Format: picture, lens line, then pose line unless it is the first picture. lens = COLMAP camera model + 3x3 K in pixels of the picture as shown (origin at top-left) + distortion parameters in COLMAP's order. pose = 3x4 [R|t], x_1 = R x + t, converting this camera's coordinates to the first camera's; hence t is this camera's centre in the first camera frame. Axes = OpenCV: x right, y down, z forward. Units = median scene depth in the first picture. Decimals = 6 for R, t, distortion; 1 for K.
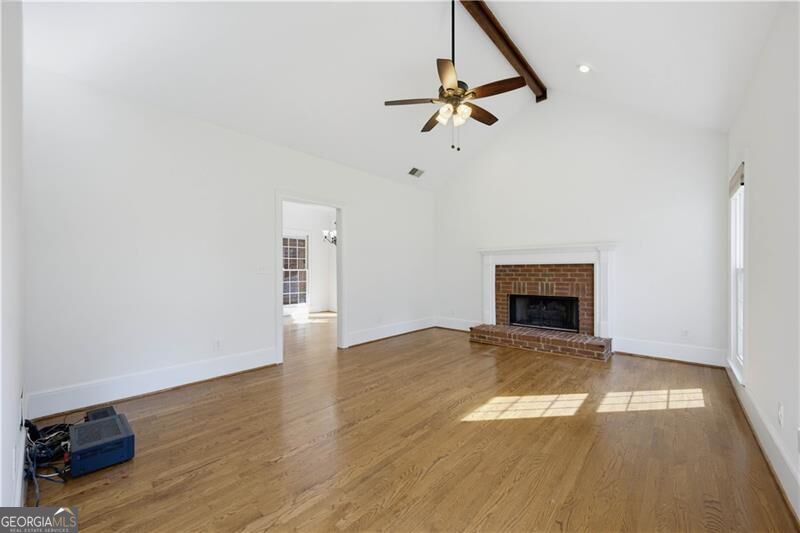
lens RADIAL K [[316.9, 0, 400.1], [0, 316.9, 269.8], [0, 0, 1]] dist [0.010404, -0.000265]
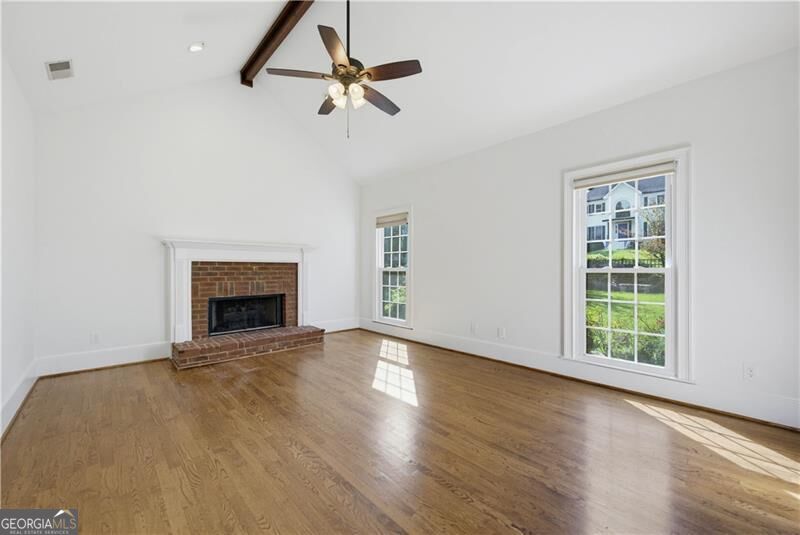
lens RADIAL K [[316.9, 0, 400.1], [0, 316.9, 268.6], [0, 0, 1]] dist [0.010404, -0.000265]
pose [[0.095473, 0.005609, 0.995416, -0.443565], [-0.002759, 0.999982, -0.005371, 0.005150], [-0.995428, -0.002233, 0.095486, 0.470673]]
